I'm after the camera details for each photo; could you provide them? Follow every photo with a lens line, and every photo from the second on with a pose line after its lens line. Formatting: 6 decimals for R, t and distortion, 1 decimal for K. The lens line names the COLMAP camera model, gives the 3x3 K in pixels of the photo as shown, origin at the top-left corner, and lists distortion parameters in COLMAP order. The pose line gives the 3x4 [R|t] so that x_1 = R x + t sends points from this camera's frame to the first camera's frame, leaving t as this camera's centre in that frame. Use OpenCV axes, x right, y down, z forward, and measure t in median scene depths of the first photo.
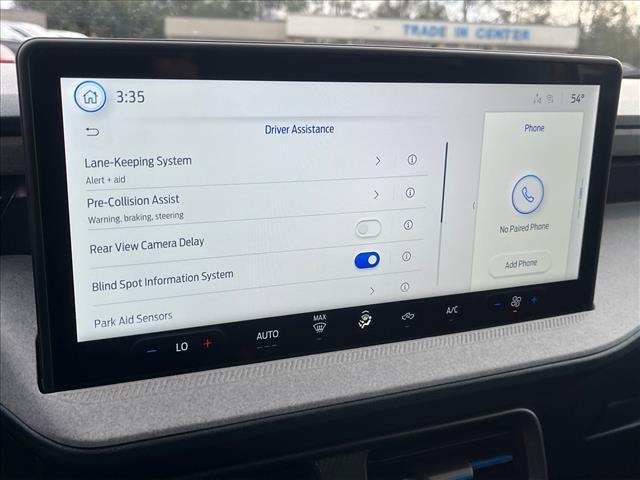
lens RADIAL K [[692.5, 0, 320.0], [0, 692.5, 240.0], [0, 0, 1]] dist [-0.001863, -0.013981]
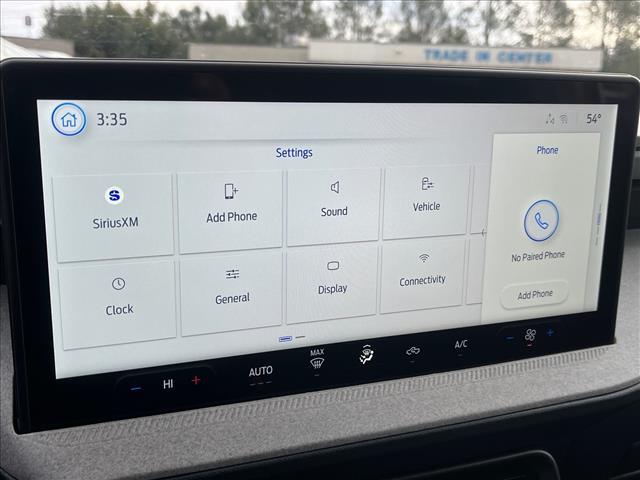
lens RADIAL K [[692.5, 0, 320.0], [0, 692.5, 240.0], [0, 0, 1]] dist [-0.001863, -0.013981]
pose [[0.999417, -0.000897, -0.034134, 0.033434], [-0.000289, 0.999396, -0.034747, -0.007189], [0.034144, 0.034736, 0.998813, 0.055417]]
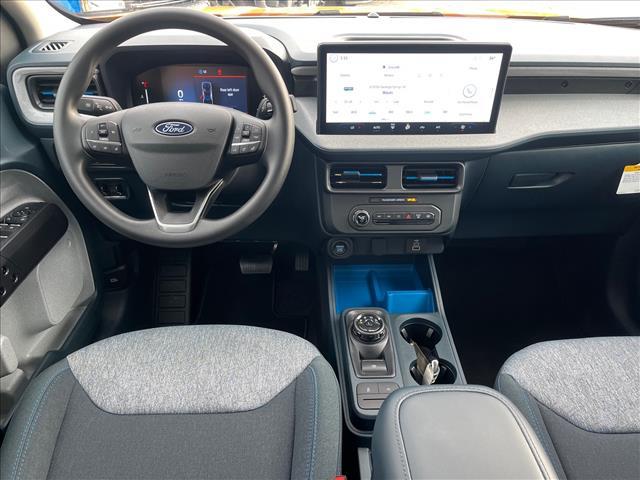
lens RADIAL K [[478.9, 0, 320.0], [0, 478.9, 240.0], [0, 0, 1]] dist [0.008247, 0.000230]
pose [[0.925735, 0.184145, -0.330311, 0.524393], [-0.075311, 0.945713, 0.316157, -0.065156], [0.370598, -0.267802, 0.889348, -1.322590]]
